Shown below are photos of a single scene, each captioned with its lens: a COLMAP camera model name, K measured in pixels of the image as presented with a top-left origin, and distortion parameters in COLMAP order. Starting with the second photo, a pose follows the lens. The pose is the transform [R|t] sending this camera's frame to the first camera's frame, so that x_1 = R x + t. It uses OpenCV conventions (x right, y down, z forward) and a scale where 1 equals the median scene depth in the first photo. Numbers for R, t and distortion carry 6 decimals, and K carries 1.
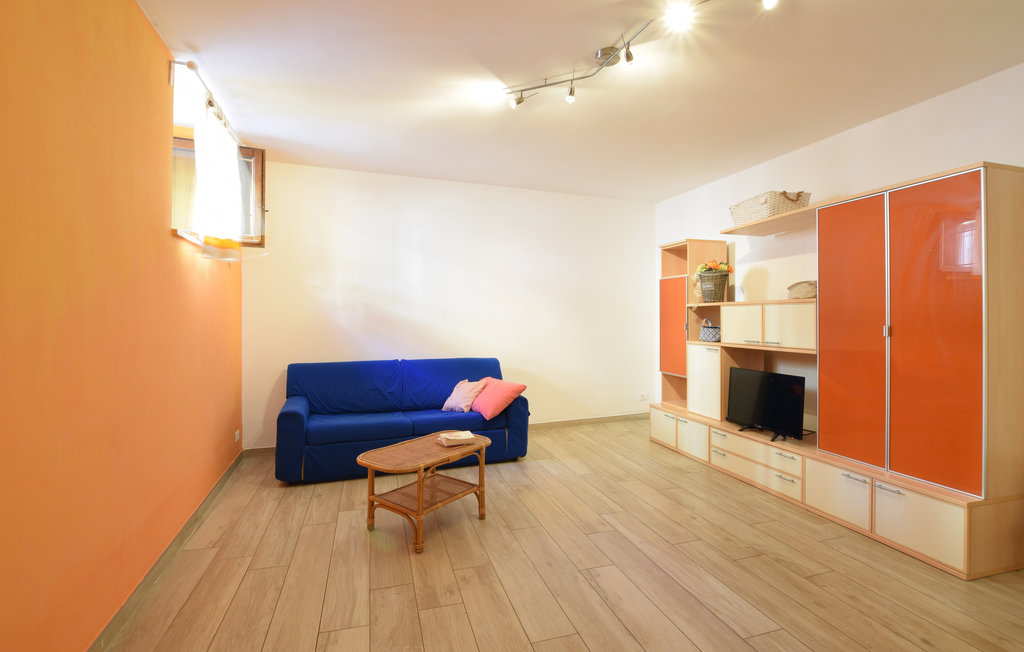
lens RADIAL K [[469.9, 0, 514.3], [0, 469.9, 313.6], [0, 0, 1]] dist [-0.043725, 0.010200]
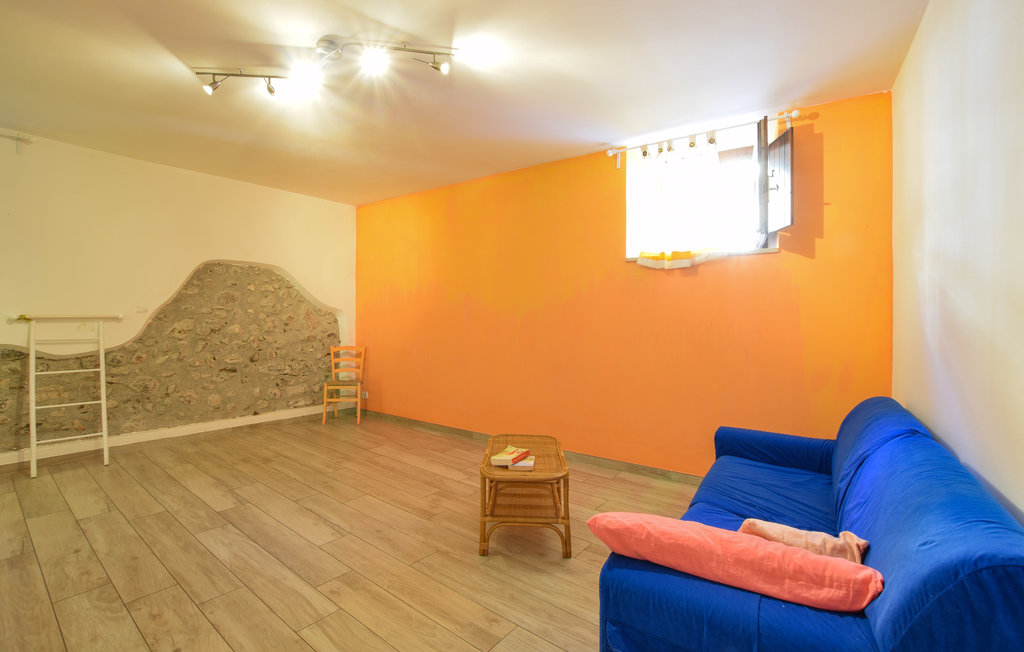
lens RADIAL K [[469.9, 0, 514.3], [0, 469.9, 313.6], [0, 0, 1]] dist [-0.043725, 0.010200]
pose [[-0.828952, -0.007555, -0.559269, 0.456906], [-0.006388, 0.999971, -0.004040, 0.008781], [0.559284, 0.000224, -0.828976, 2.211723]]
